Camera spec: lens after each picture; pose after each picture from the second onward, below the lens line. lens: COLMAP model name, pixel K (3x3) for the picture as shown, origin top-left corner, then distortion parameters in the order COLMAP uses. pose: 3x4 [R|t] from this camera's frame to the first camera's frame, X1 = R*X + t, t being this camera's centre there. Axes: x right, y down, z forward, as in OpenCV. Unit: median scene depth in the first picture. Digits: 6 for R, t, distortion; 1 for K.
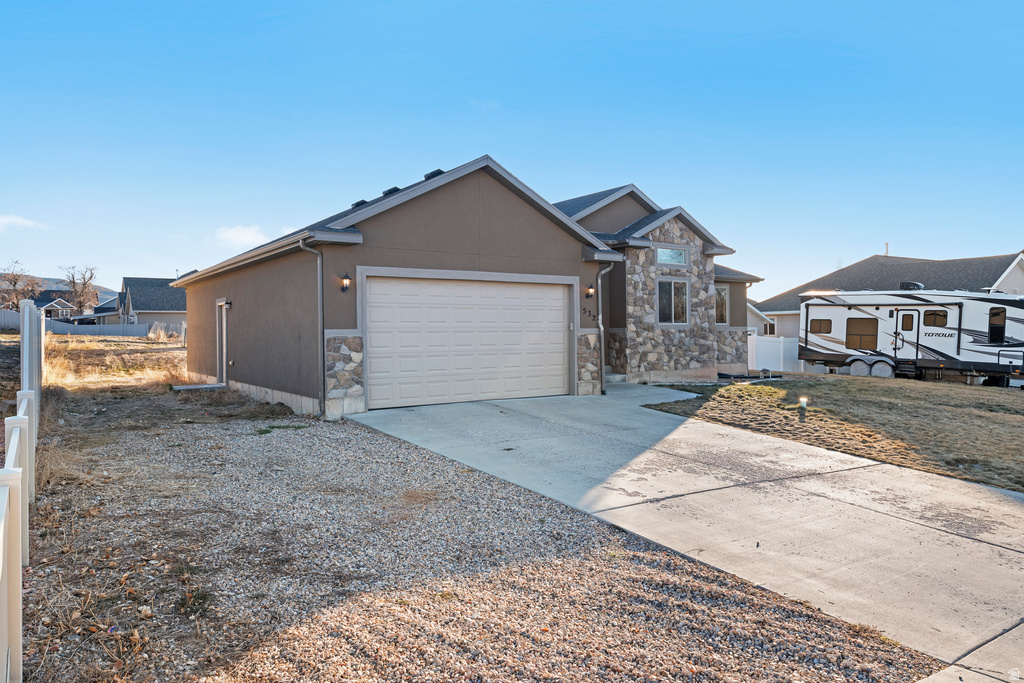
lens RADIAL K [[699.3, 0, 510.7], [0, 699.3, 327.0], [0, 0, 1]] dist [-0.000456, -0.000052]
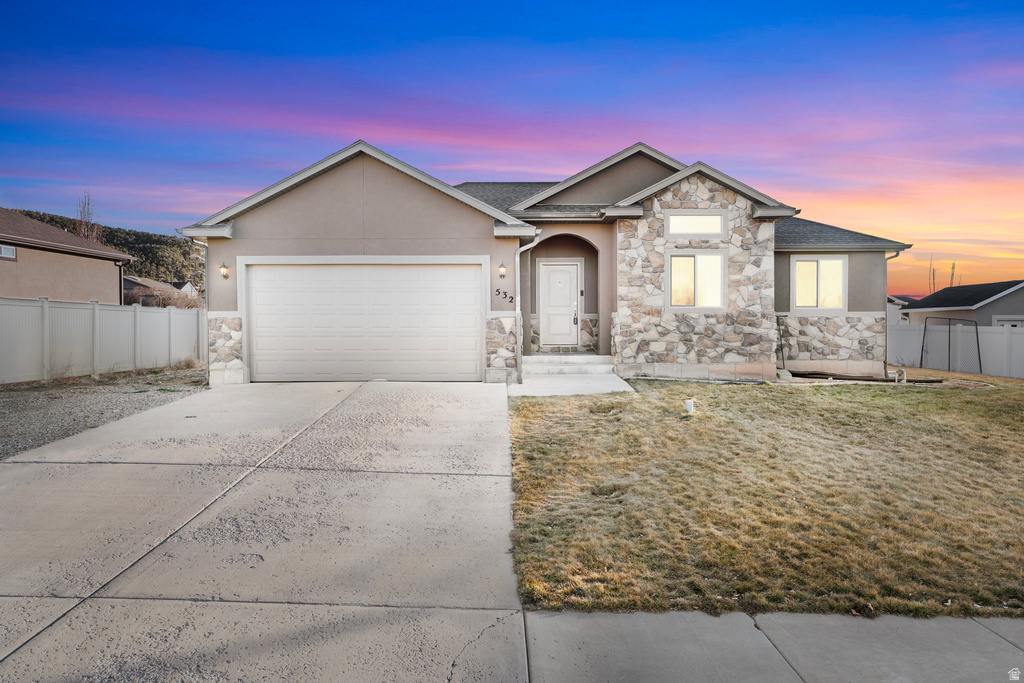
lens RADIAL K [[672.8, 0, 497.9], [0, 672.8, 341.0], [0, 0, 1]] dist [0.002608, 0.000072]
pose [[0.813000, 0.016282, -0.582035, 0.523318], [-0.000914, 0.999643, 0.026687, 0.014860], [0.582262, -0.021165, 0.812725, 0.231064]]
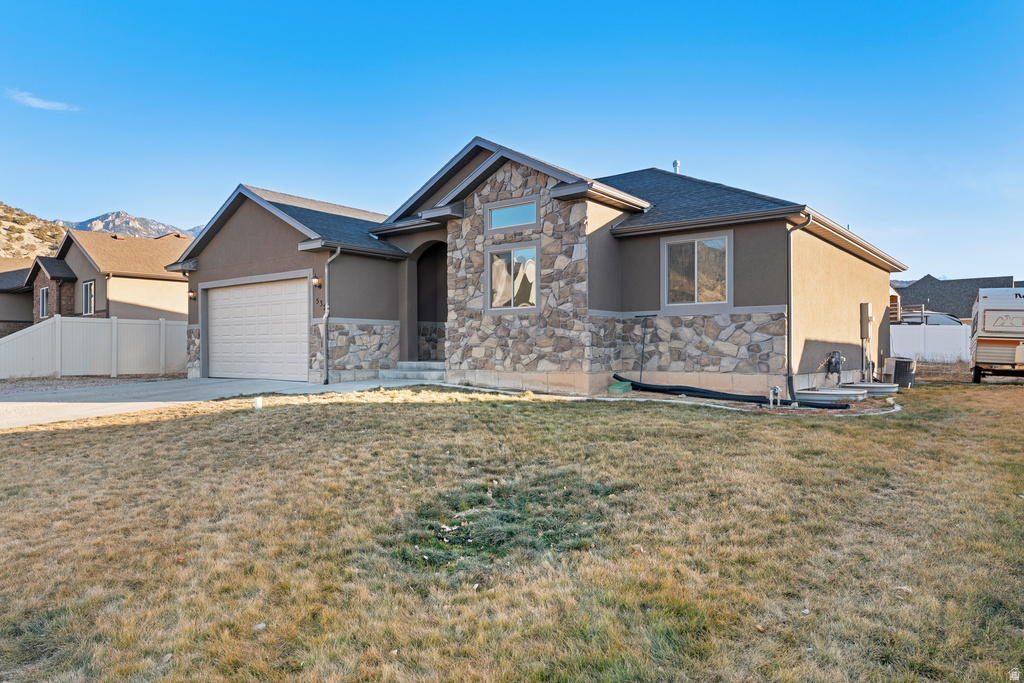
lens RADIAL K [[672.8, 0, 497.9], [0, 672.8, 341.0], [0, 0, 1]] dist [0.002608, 0.000072]
pose [[0.277407, -0.009633, -0.960704, 0.939961], [0.002909, 0.999954, -0.009187, 0.037666], [0.960748, -0.000246, 0.277422, 0.821323]]
